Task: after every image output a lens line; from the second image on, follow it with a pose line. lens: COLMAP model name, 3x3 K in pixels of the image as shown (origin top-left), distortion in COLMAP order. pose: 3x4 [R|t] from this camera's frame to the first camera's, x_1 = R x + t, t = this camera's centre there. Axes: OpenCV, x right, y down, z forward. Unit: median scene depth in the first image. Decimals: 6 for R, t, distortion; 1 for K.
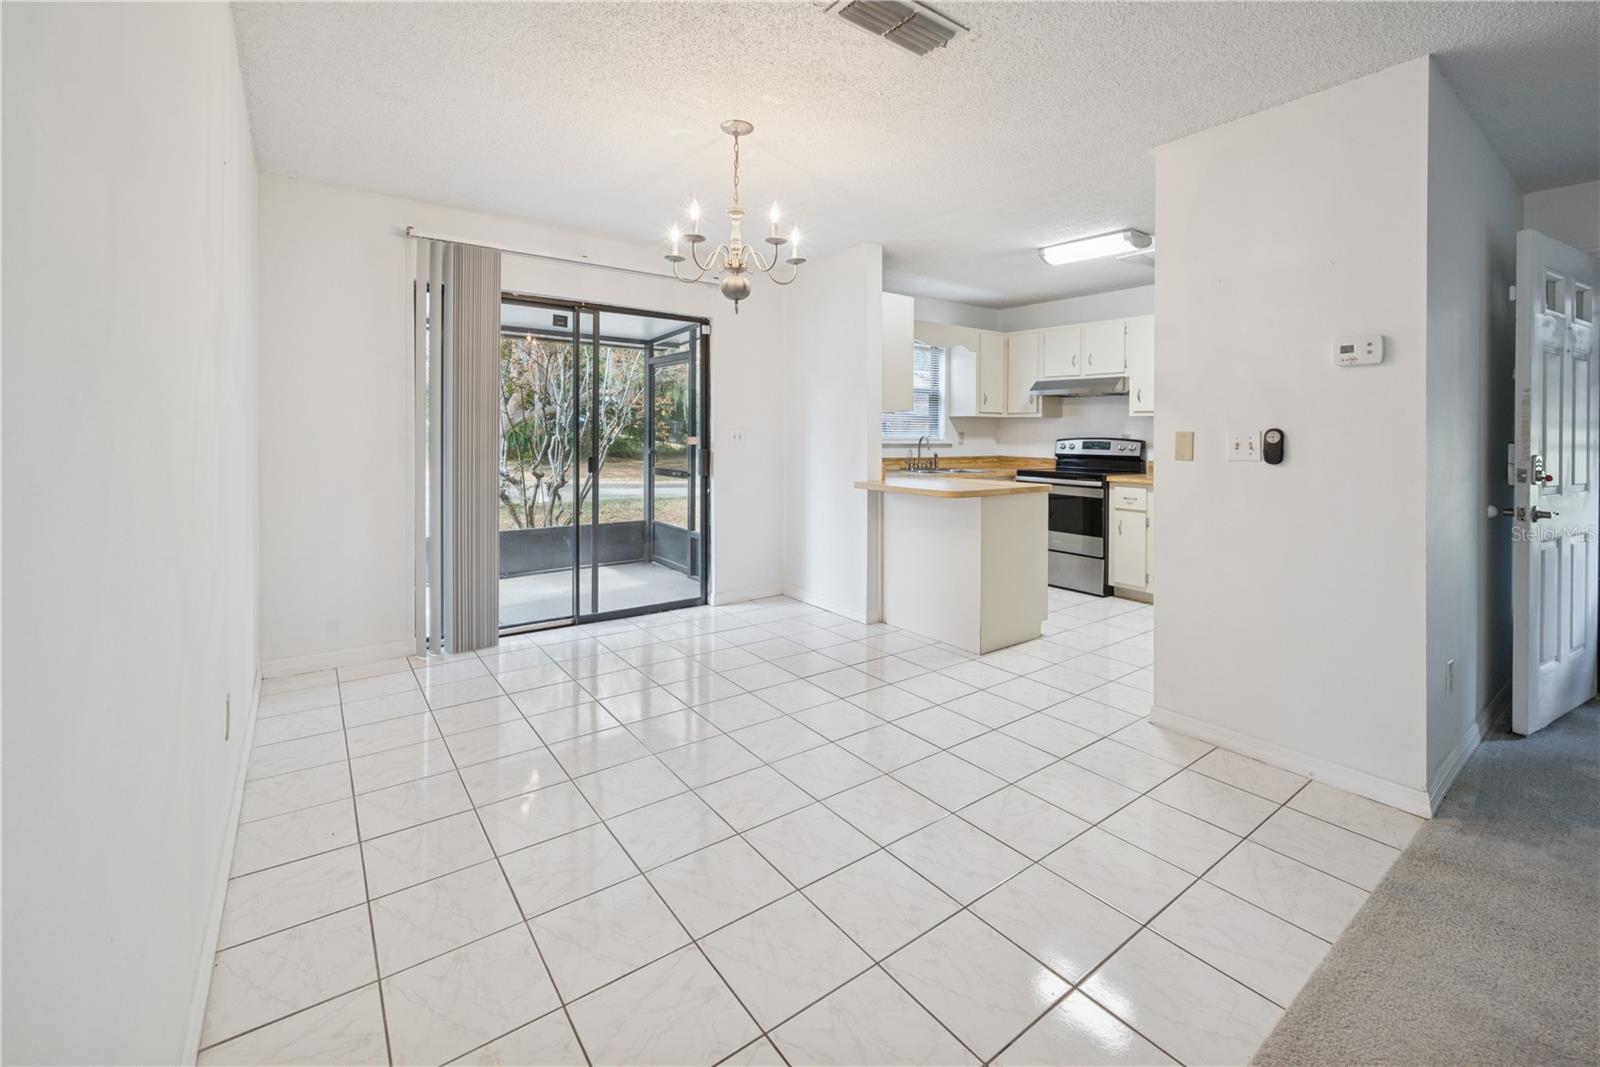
lens RADIAL K [[680.5, 0, 800.8], [0, 680.5, 429.9], [0, 0, 1]] dist [-0.000386, -0.000189]
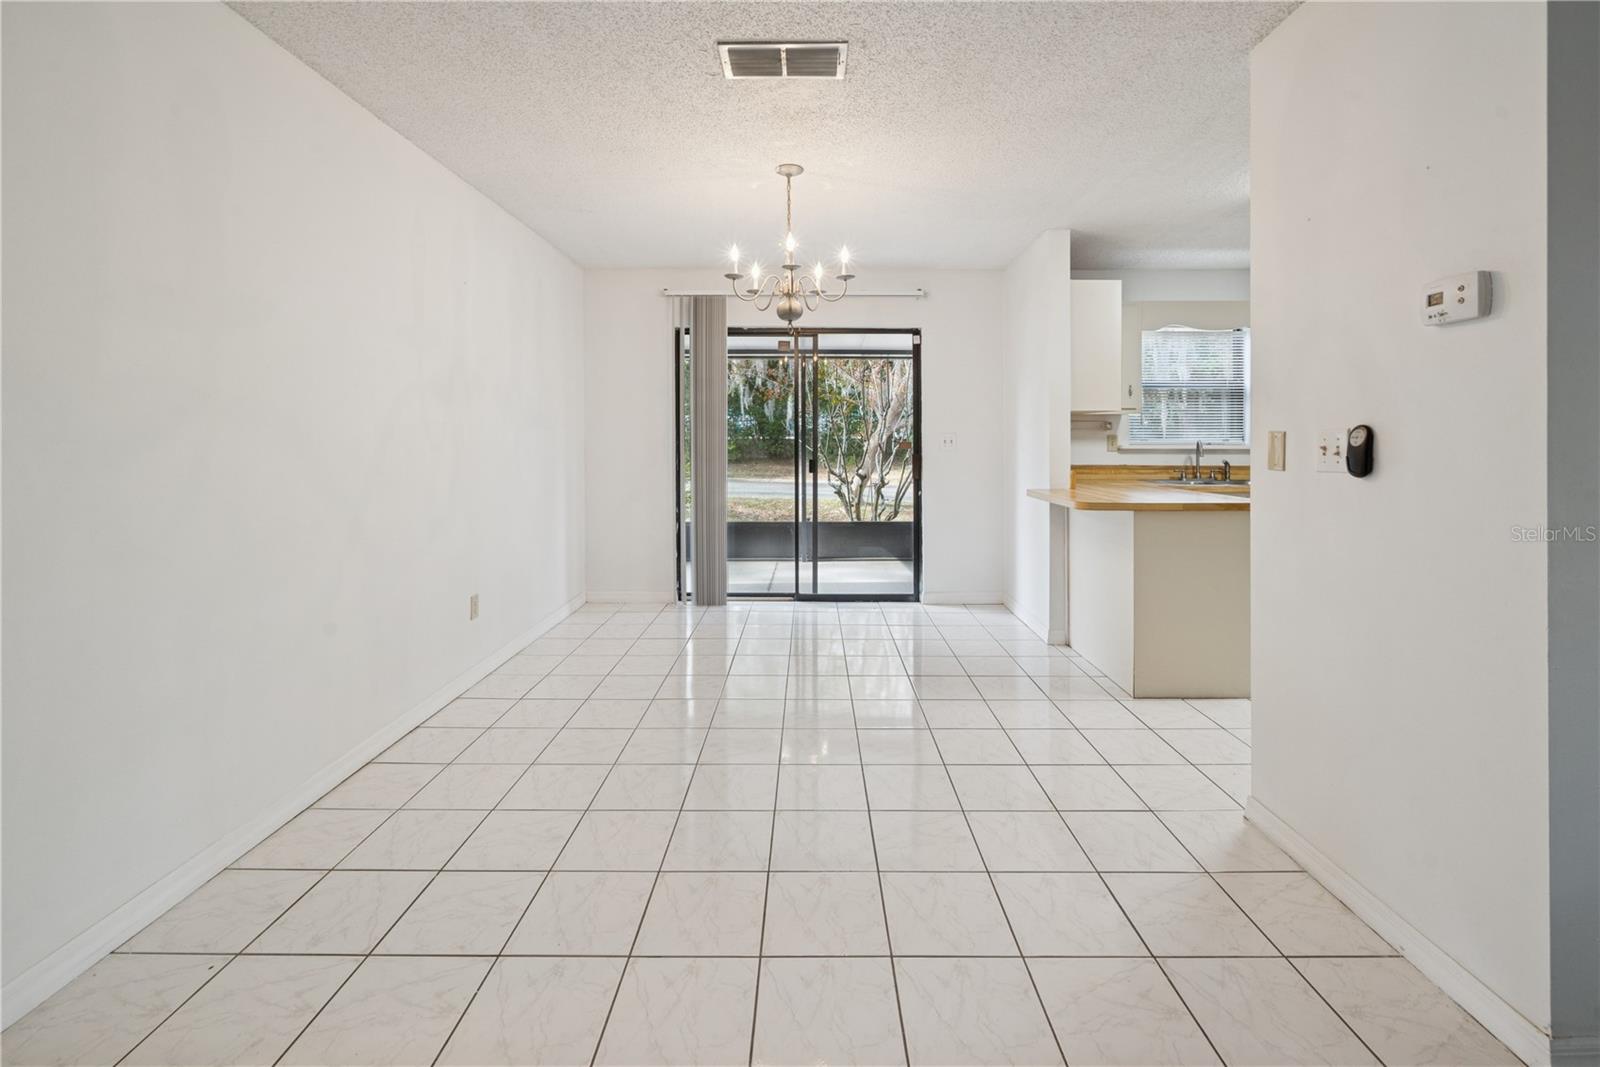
lens RADIAL K [[674.0, 0, 802.7], [0, 674.0, 433.9], [0, 0, 1]] dist [-0.001475, -0.000545]
pose [[0.797160, -0.010937, -0.603669, 0.317764], [0.008862, 0.999940, -0.006413, 0.003165], [0.603703, -0.000238, 0.797209, 0.059947]]
